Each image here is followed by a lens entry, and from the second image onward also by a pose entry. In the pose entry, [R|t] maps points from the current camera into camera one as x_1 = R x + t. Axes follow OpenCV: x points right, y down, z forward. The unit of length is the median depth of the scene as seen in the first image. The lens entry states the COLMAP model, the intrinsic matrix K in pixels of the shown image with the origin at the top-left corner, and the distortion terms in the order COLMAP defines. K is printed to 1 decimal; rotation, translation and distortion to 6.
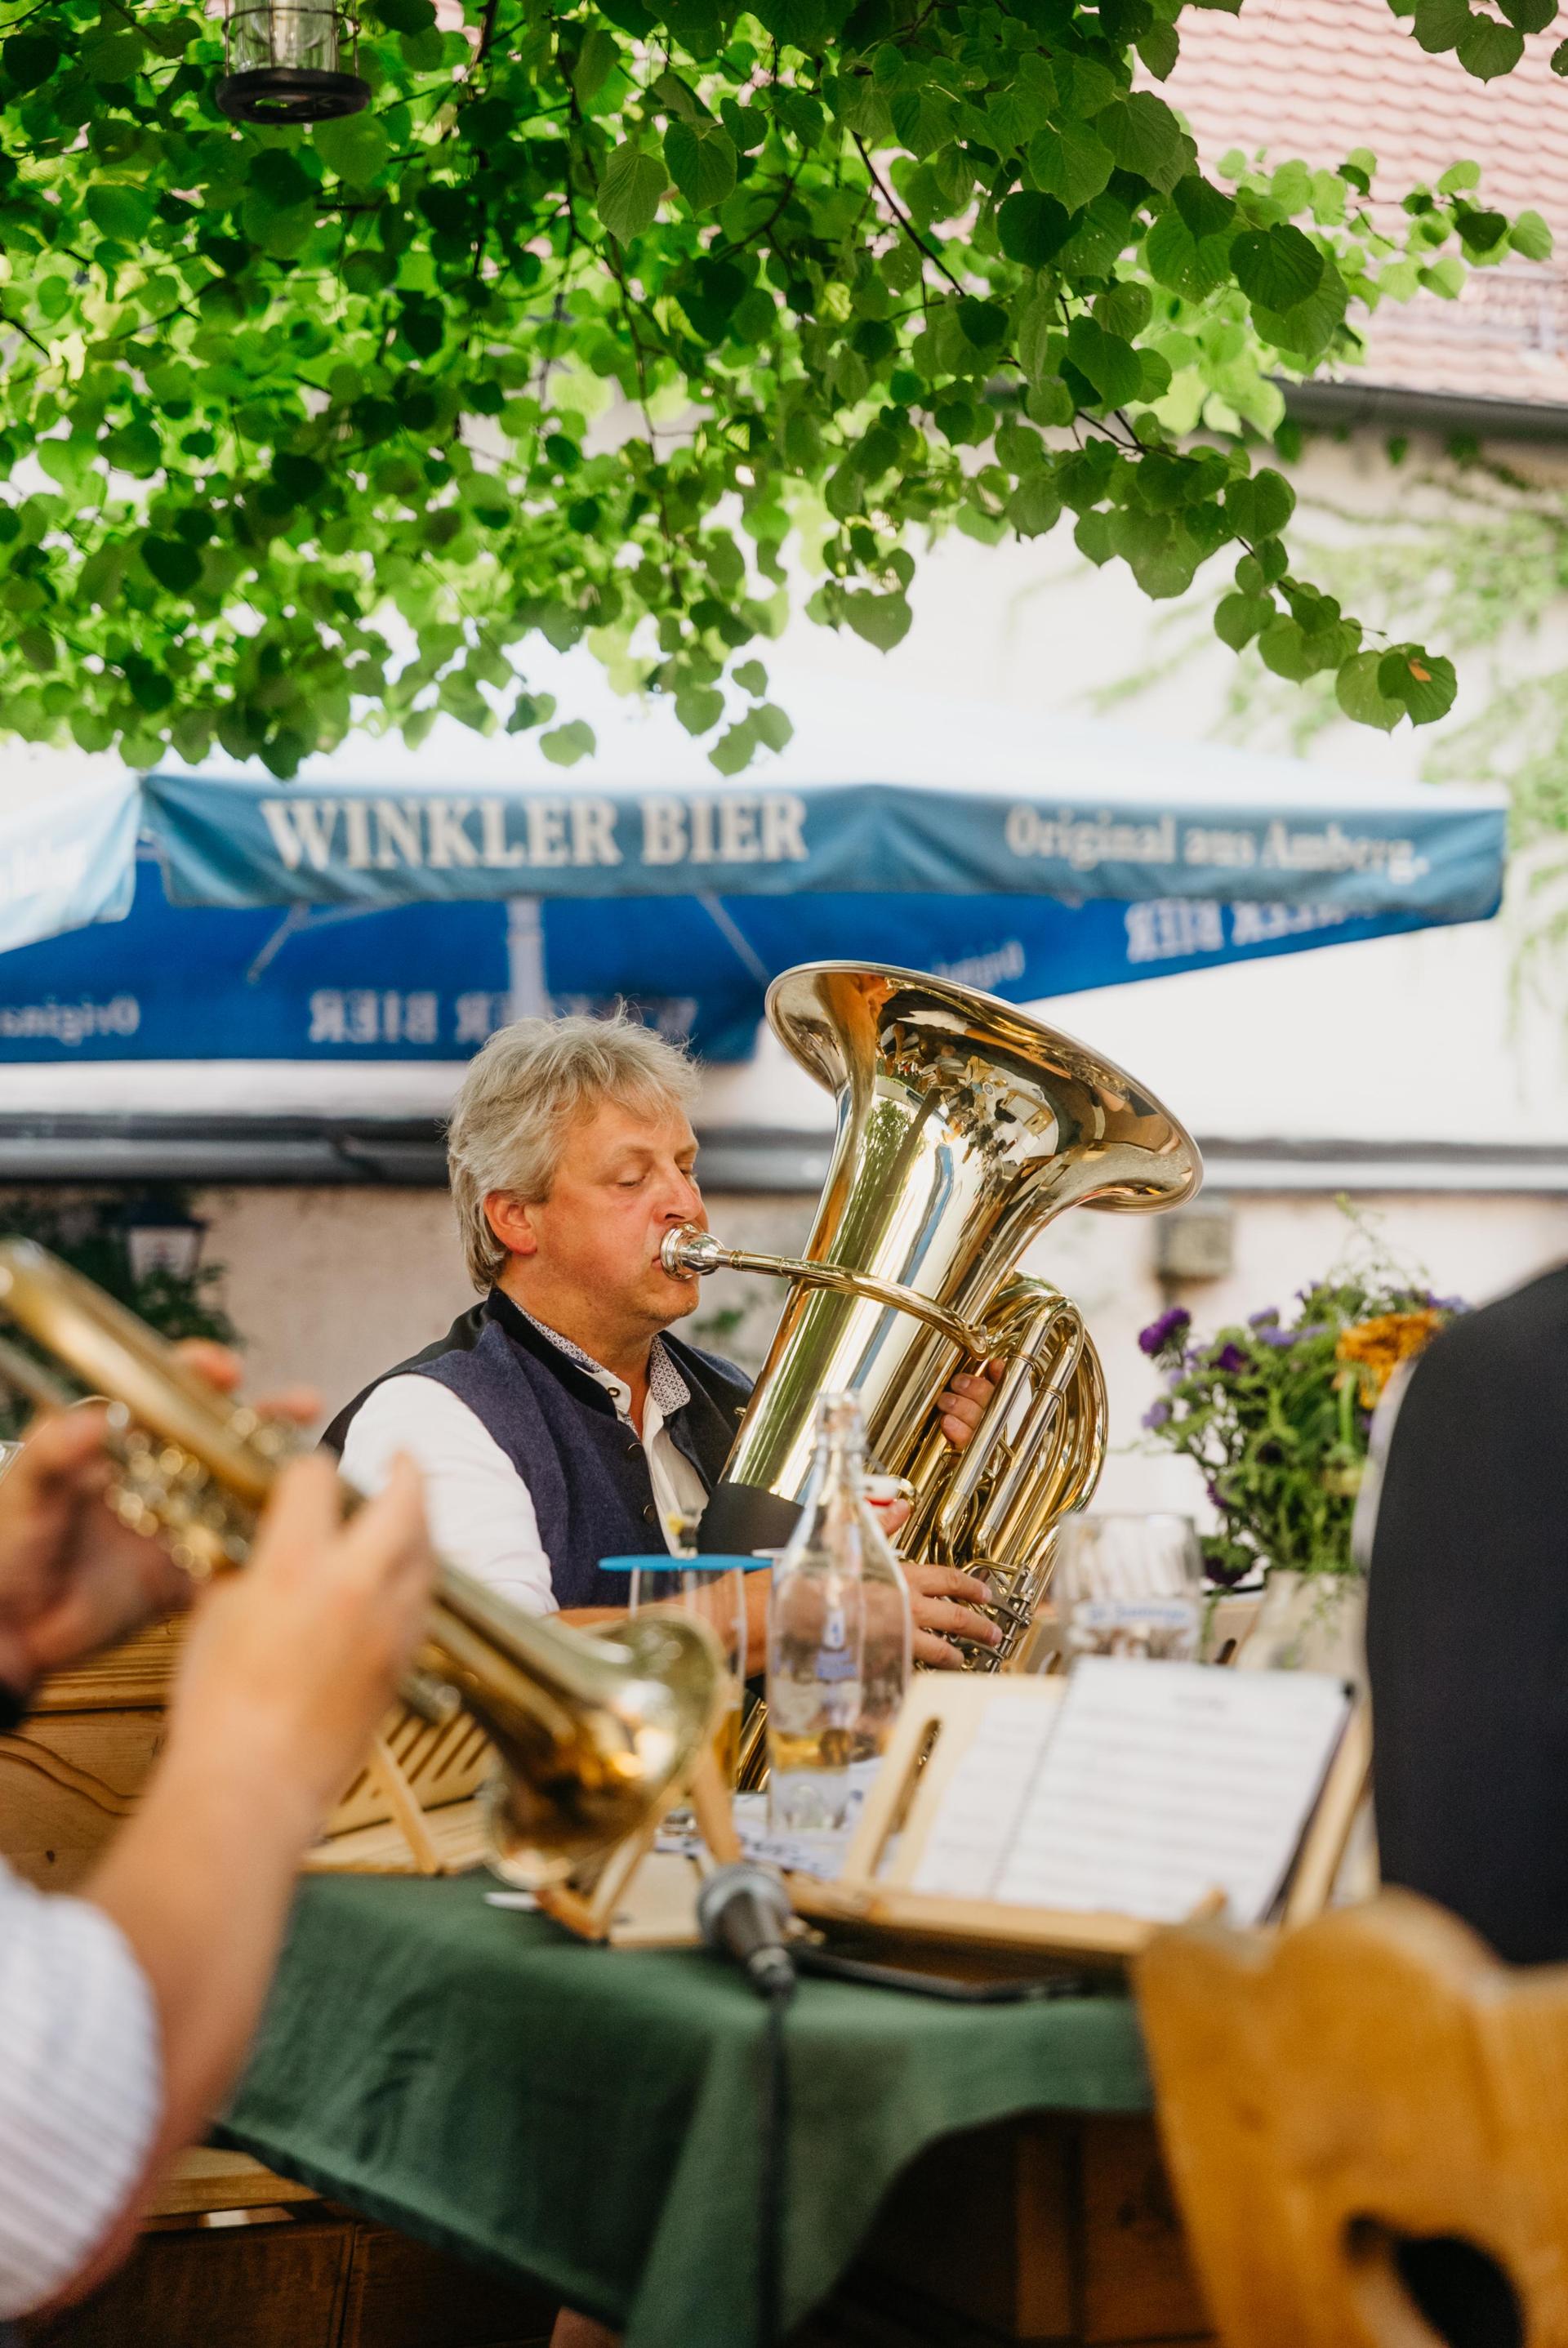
lens RADIAL K [[4404.3, 0, 784.0], [0, 4404.3, 1174.0], [0, 0, 1]] dist [-0.001008, 2.089241]
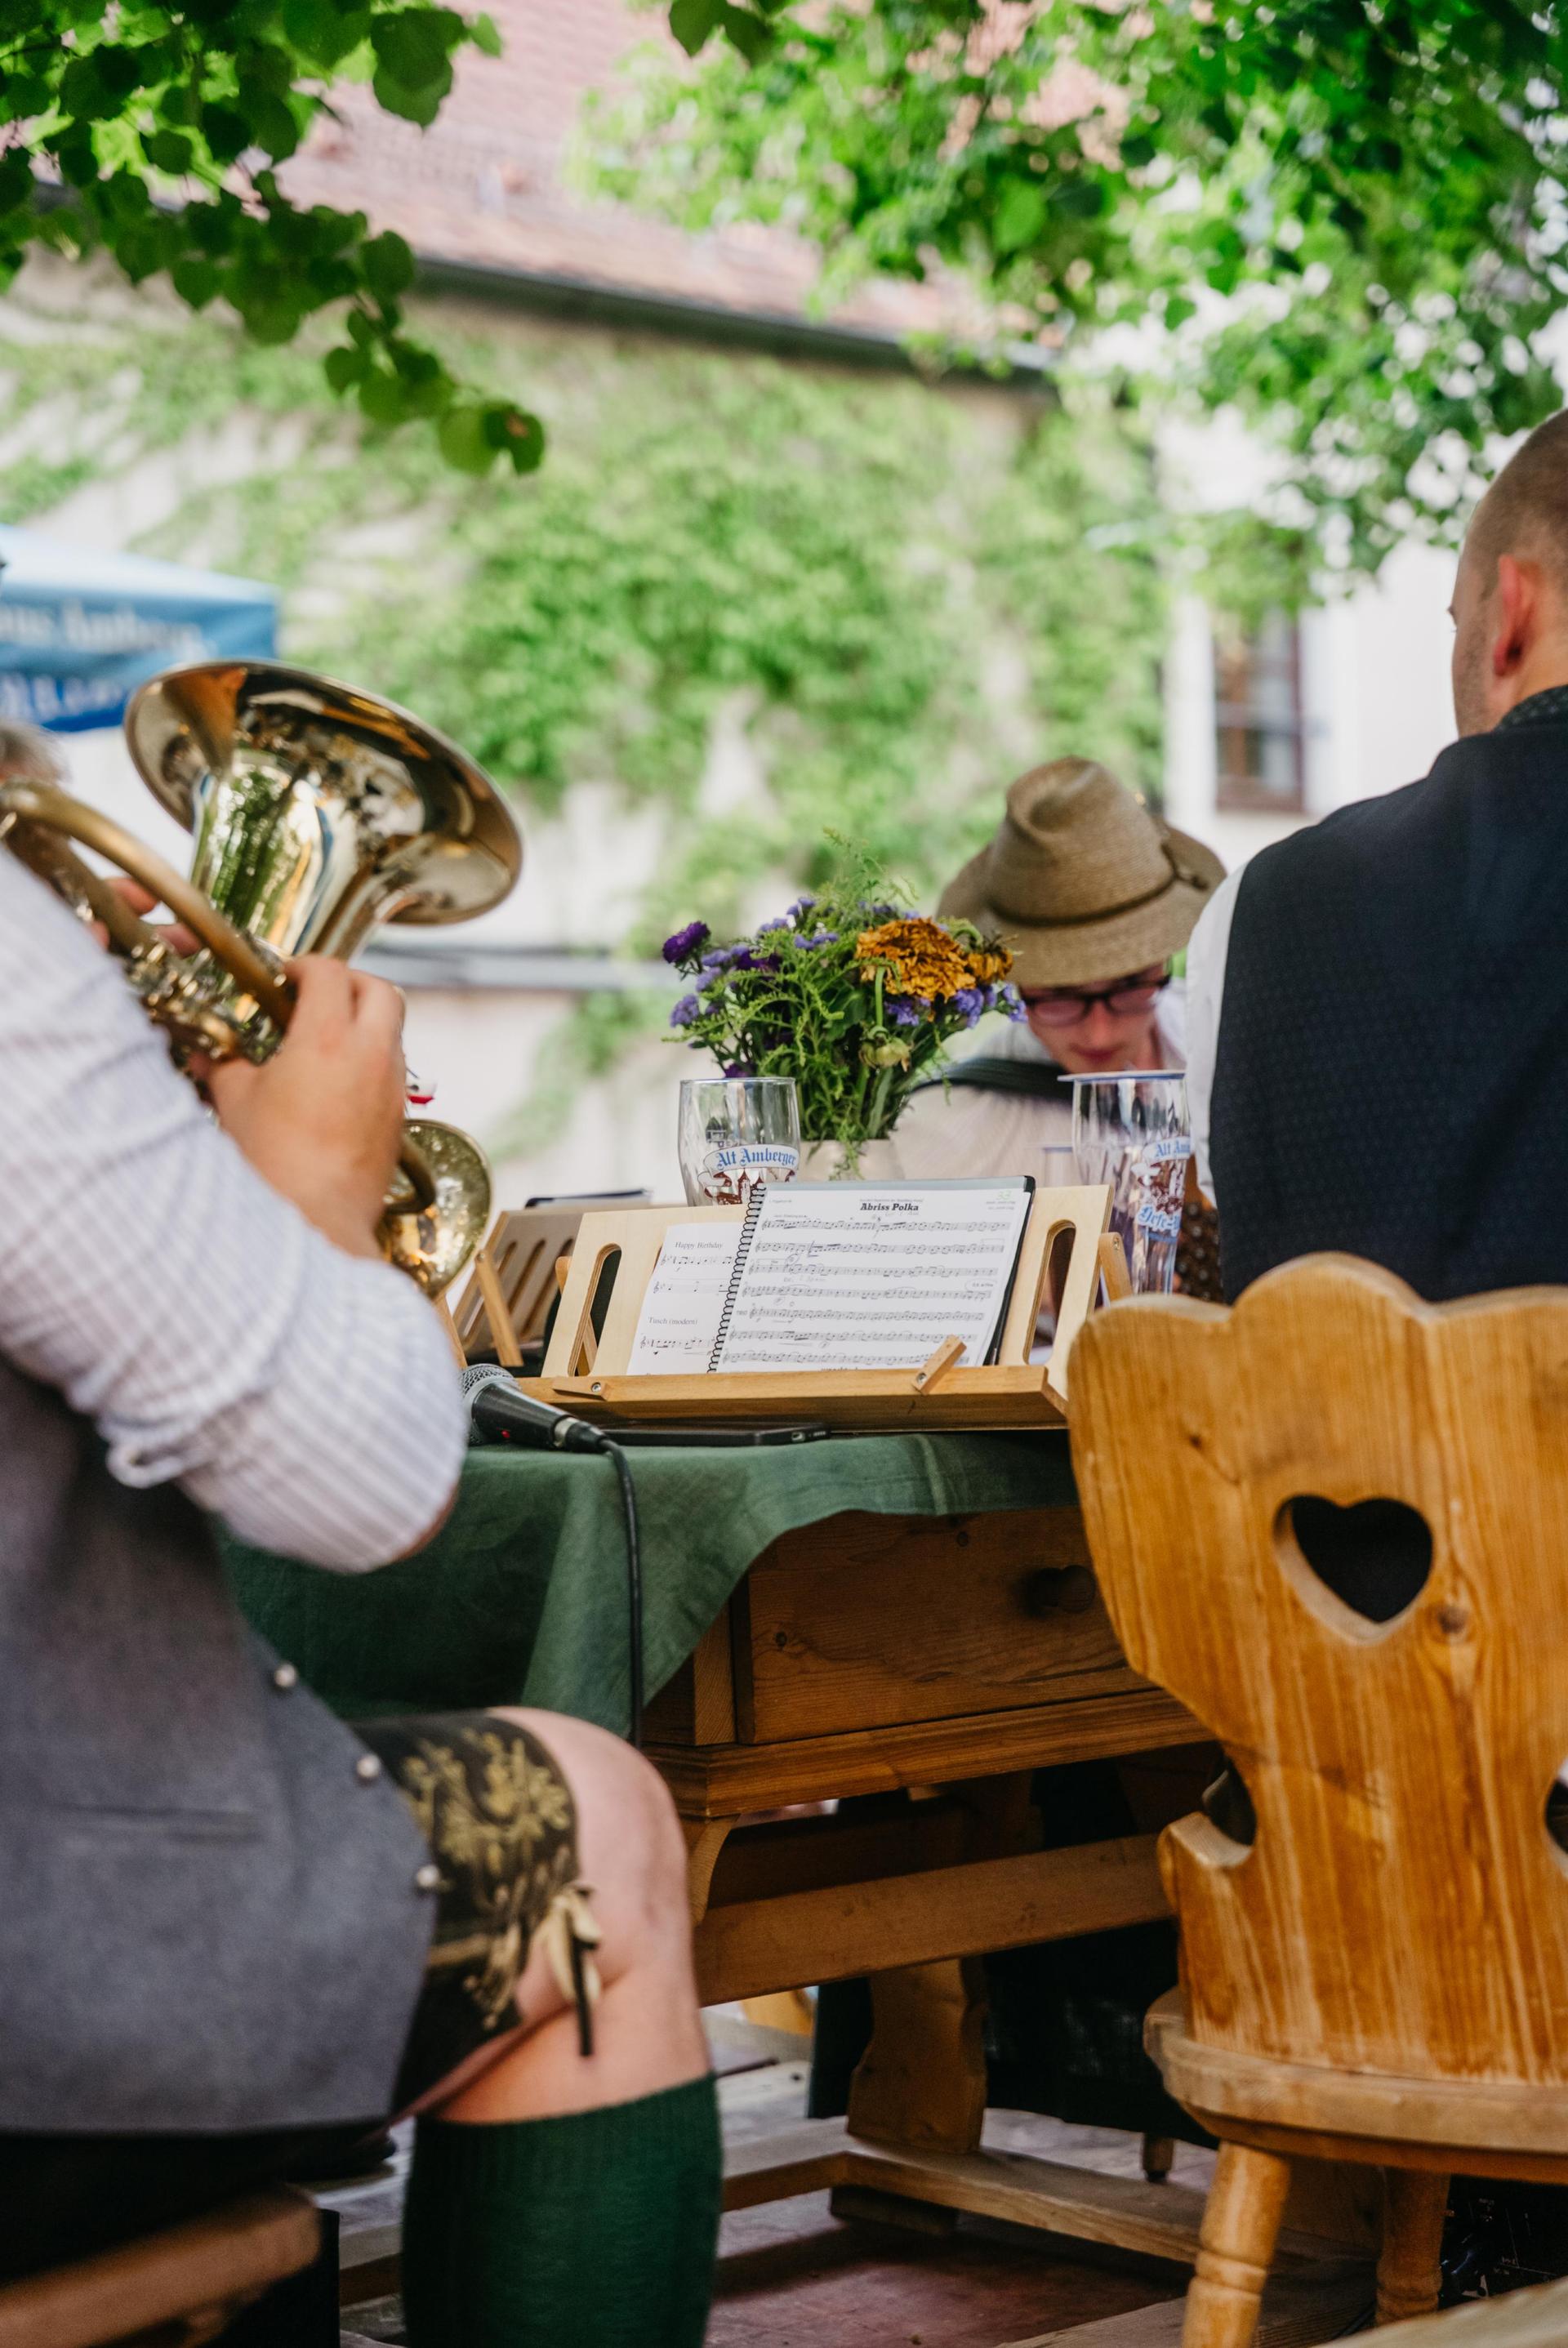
lens RADIAL K [[4577.3, 0, 784.0], [0, 4577.3, 1174.0], [0, 0, 1]] dist [-0.042190, 1.886826]
pose [[0.931918, -0.013996, 0.362399, -0.273305], [0.003948, 0.999587, 0.028451, 0.052225], [-0.362647, -0.025084, 0.931589, -0.117515]]
